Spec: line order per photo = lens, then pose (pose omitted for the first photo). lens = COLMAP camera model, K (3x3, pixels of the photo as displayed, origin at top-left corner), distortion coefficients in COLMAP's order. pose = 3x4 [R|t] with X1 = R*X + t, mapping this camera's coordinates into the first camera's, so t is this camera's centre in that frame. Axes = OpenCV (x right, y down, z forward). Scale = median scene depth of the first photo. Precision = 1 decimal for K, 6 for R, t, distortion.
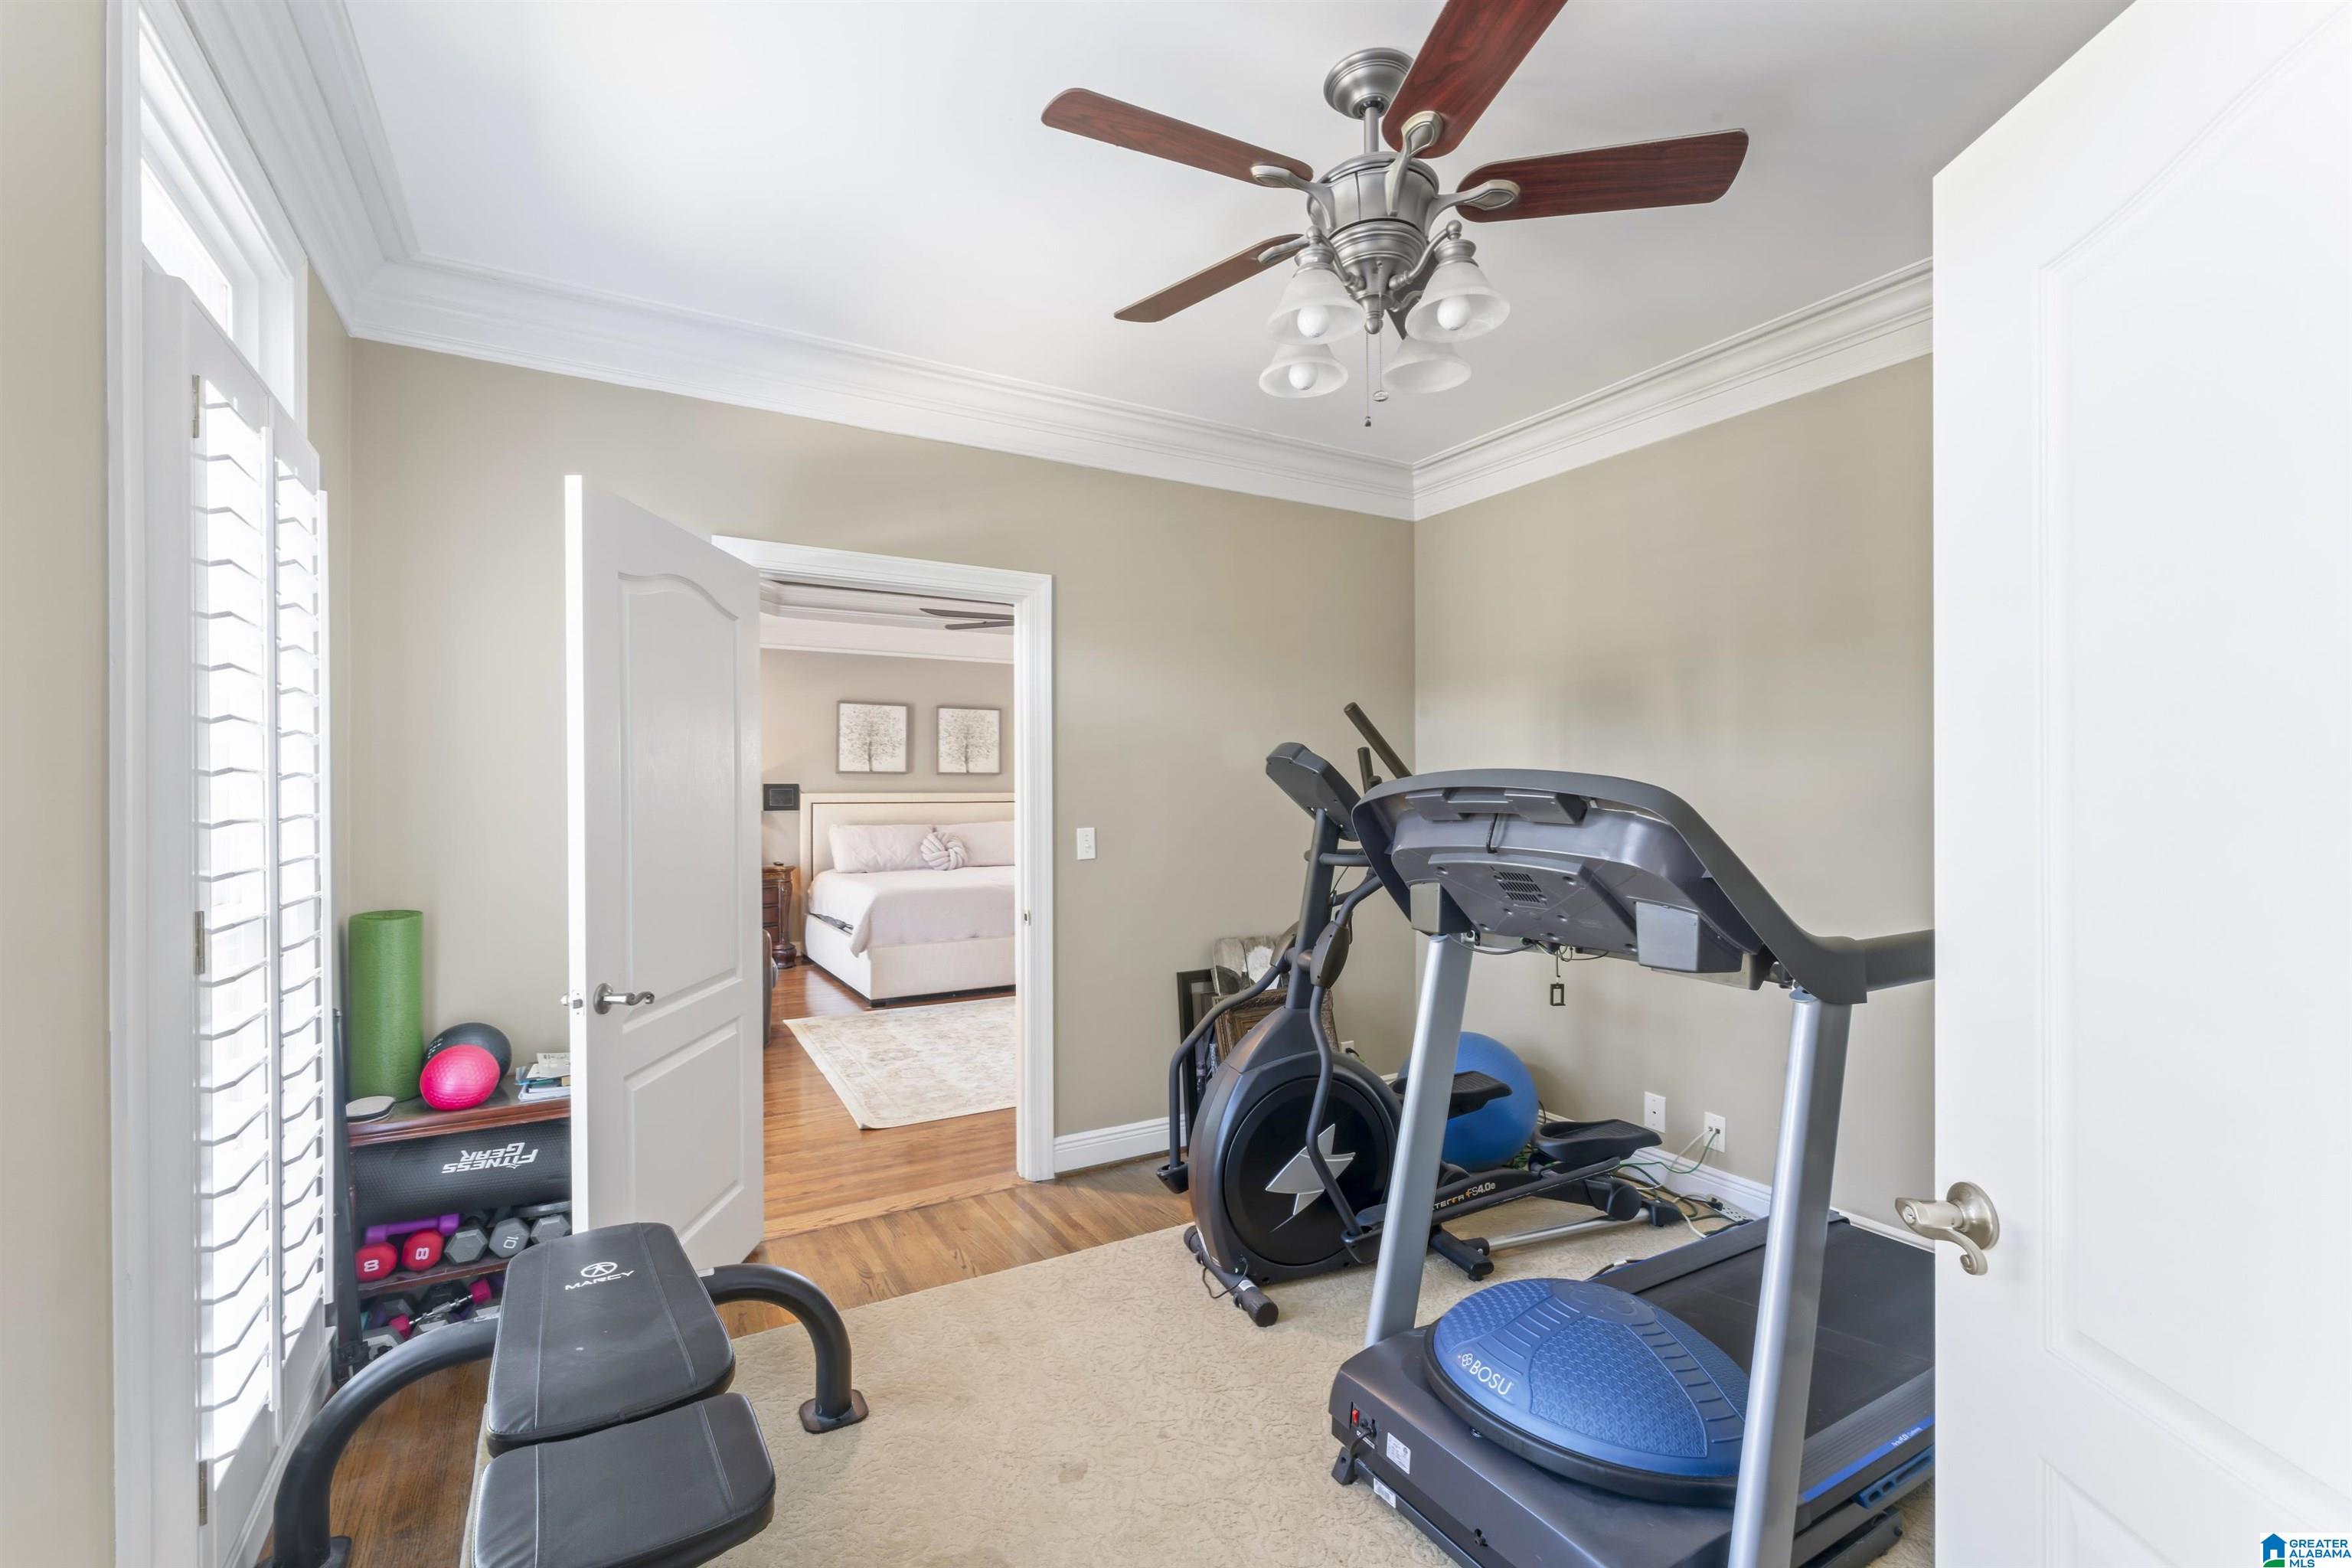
lens RADIAL K [[1016.2, 0, 1169.6], [0, 1016.2, 787.8], [0, 0, 1]] dist [0.001558, 0.000102]
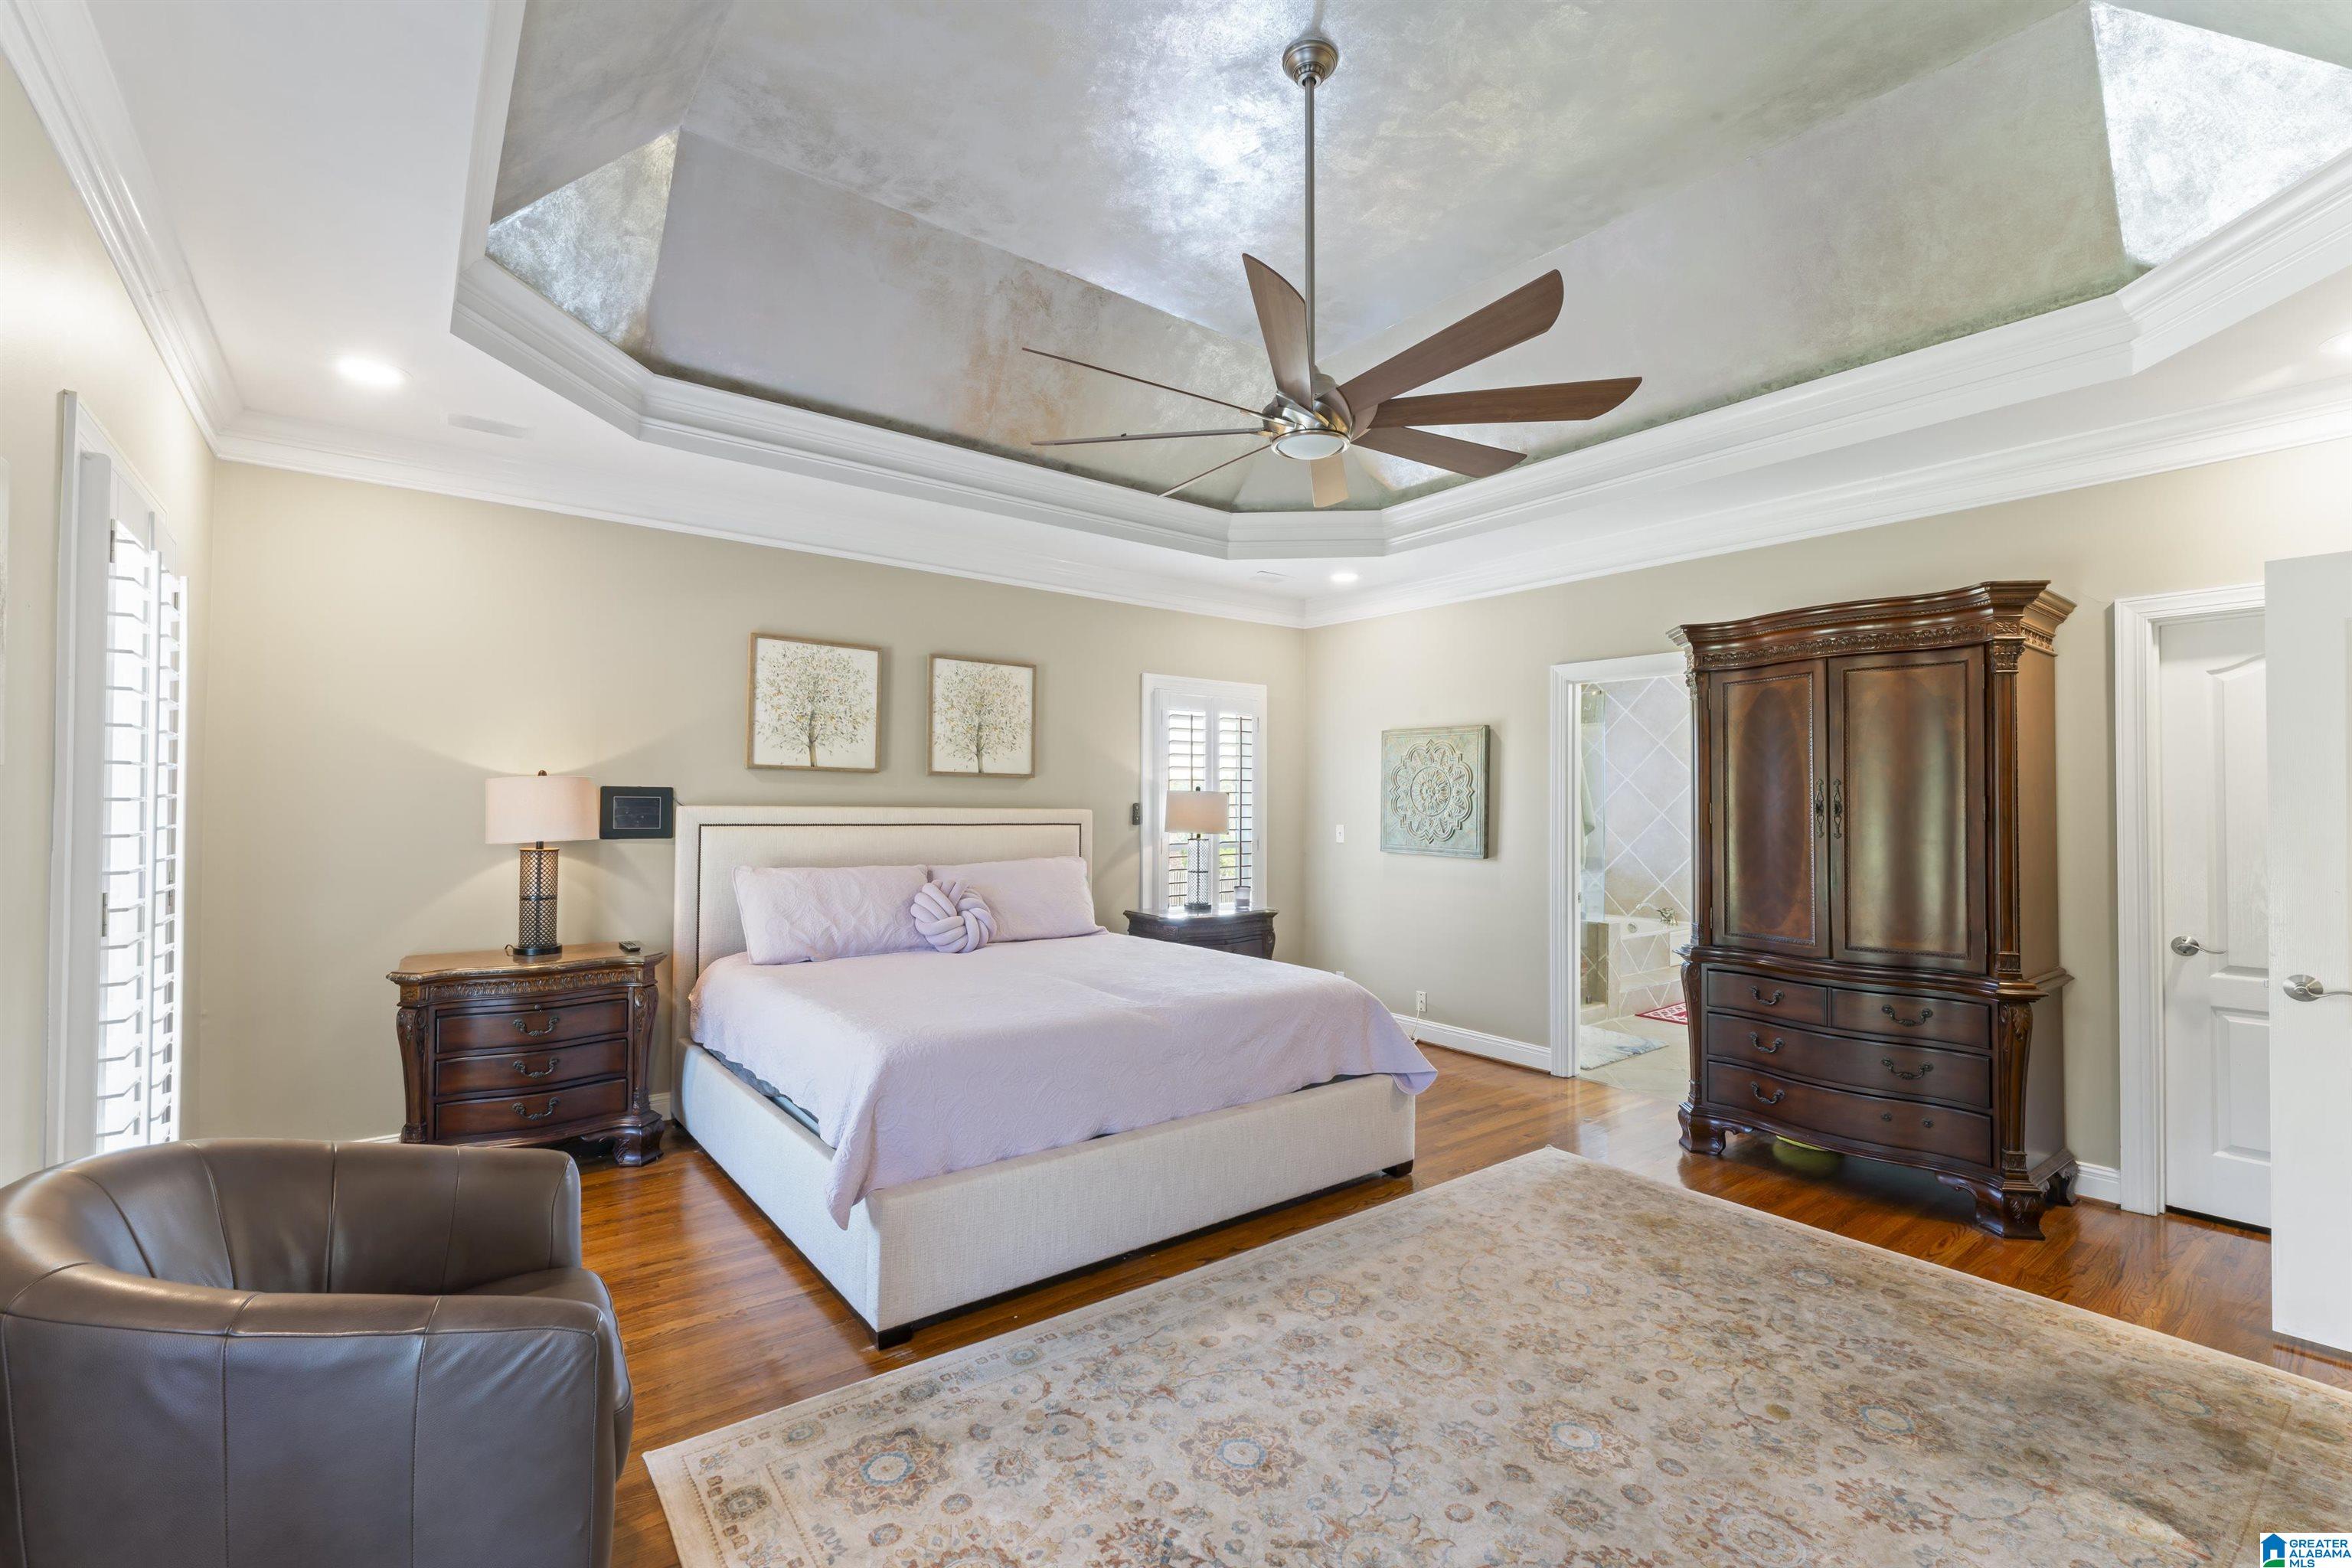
lens RADIAL K [[1016.2, 0, 1178.4], [0, 1016.2, 786.9], [0, 0, 1]] dist [0.001558, 0.000102]
pose [[0.990763, 0.014121, 0.134871, -0.176257], [-0.011845, 0.999774, -0.017661, 0.001955], [-0.135090, 0.015901, 0.990706, 0.443196]]
